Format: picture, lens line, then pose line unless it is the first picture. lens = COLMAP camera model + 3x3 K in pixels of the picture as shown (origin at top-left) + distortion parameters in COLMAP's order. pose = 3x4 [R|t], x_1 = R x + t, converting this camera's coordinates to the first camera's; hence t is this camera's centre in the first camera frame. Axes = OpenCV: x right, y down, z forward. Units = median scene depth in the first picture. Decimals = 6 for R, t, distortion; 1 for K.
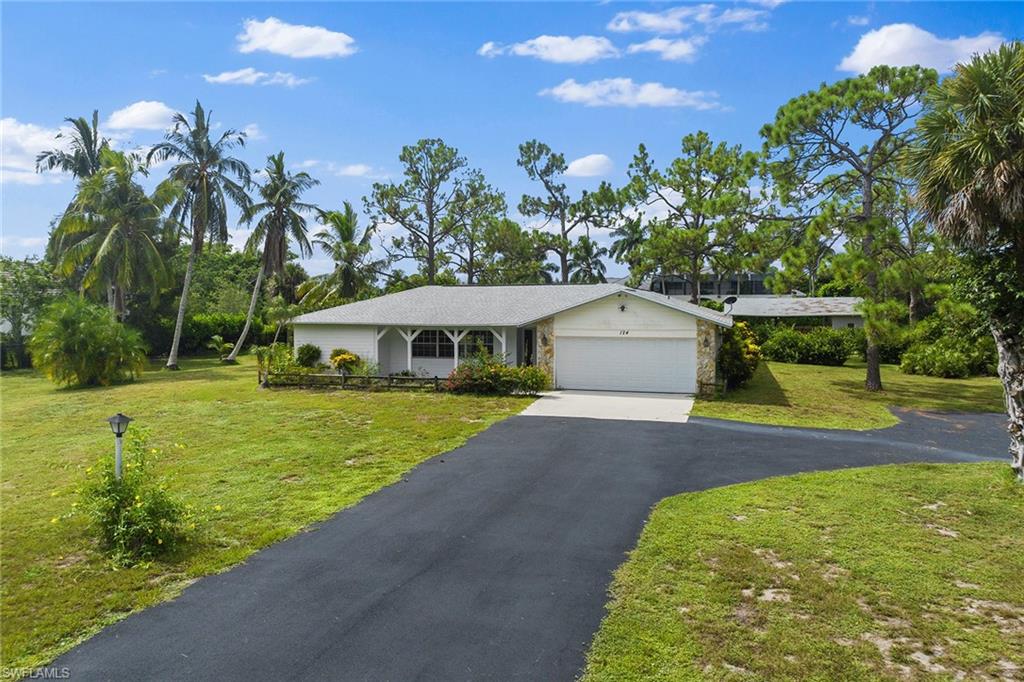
lens RADIAL K [[735.3, 0, 512.0], [0, 735.3, 341.0], [0, 0, 1]] dist [-0.042612, 0.000321]
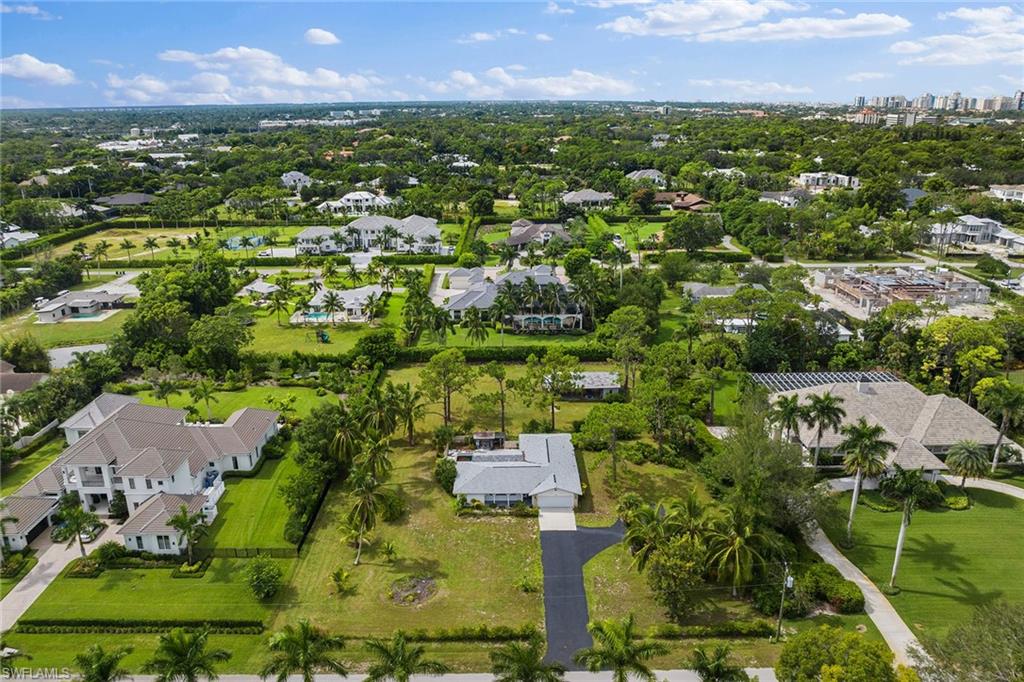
lens RADIAL K [[772.4, 0, 512.0], [0, 772.4, 341.0], [0, 0, 1]] dist [-0.050543, 0.004300]
pose [[0.953542, -0.108821, 0.280919, -0.669654], [0.023205, 0.956241, 0.291660, -1.176512], [-0.300365, -0.271592, 0.914341, -1.457582]]
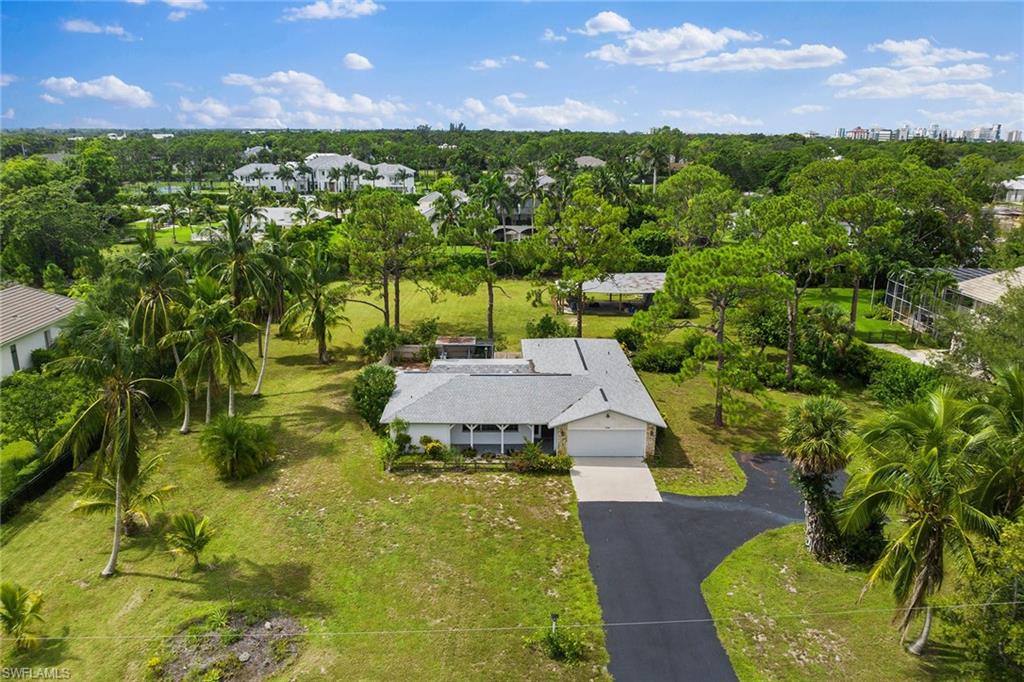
lens RADIAL K [[735.3, 0, 512.0], [0, 735.3, 341.0], [0, 0, 1]] dist [-0.042612, 0.000321]
pose [[0.947696, -0.080939, 0.308743, -0.353325], [0.002456, 0.969133, 0.246527, -0.384968], [-0.319166, -0.232875, 0.918642, -0.308079]]
